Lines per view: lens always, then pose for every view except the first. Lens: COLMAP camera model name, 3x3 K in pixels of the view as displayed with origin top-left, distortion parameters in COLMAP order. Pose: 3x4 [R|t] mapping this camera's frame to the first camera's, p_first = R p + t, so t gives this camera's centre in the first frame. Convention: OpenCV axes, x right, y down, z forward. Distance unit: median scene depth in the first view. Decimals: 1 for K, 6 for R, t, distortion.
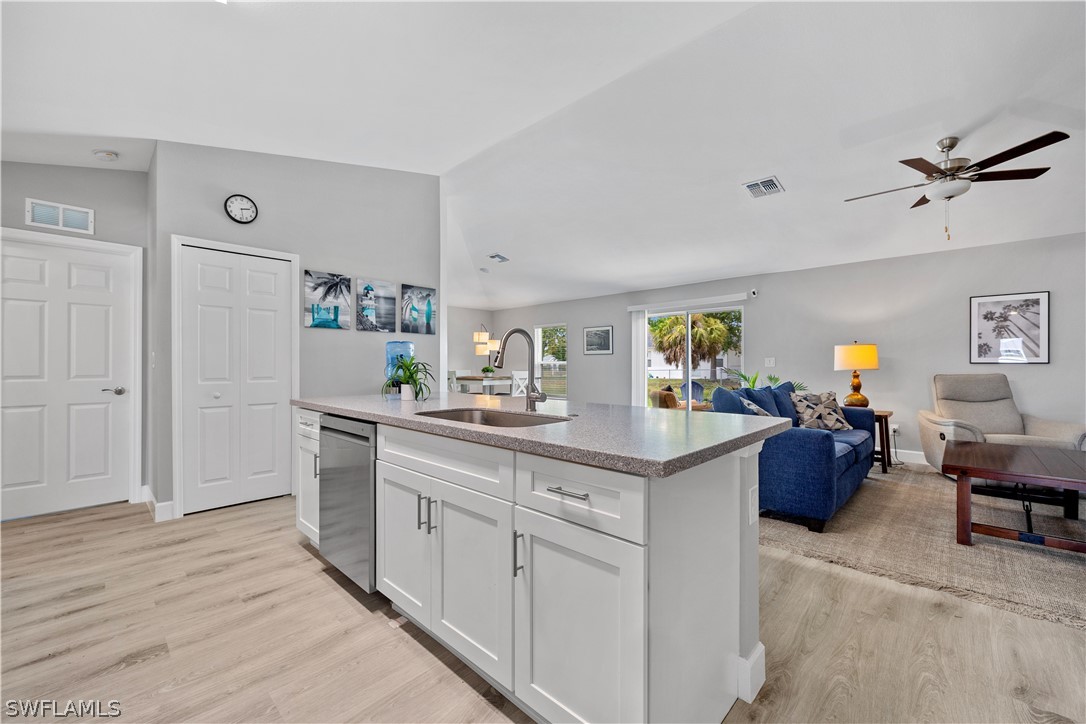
lens RADIAL K [[434.3, 0, 543.2], [0, 434.3, 363.4], [0, 0, 1]] dist [0.001766, 0.000191]
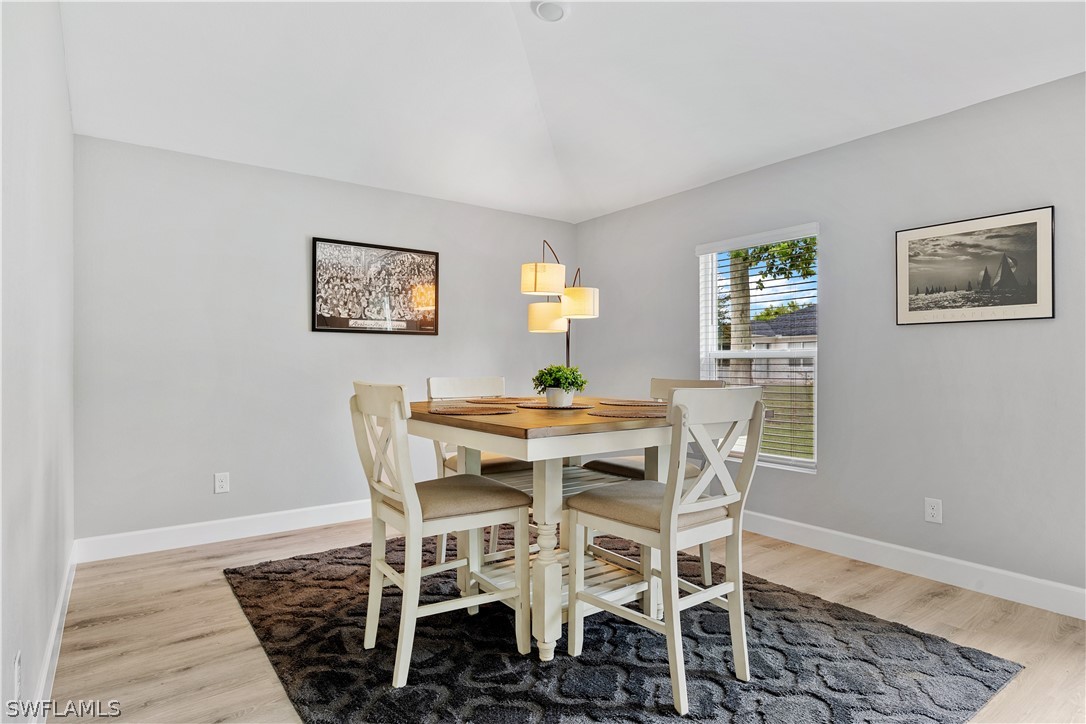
lens RADIAL K [[581.8, 0, 542.0], [0, 581.8, 362.2], [0, 0, 1]] dist [-0.010659, 0.002887]
pose [[0.985341, 0.005096, -0.170523, -0.070621], [-0.005322, 0.999985, -0.000869, 0.005306], [0.170516, 0.001764, 0.985353, 0.591635]]
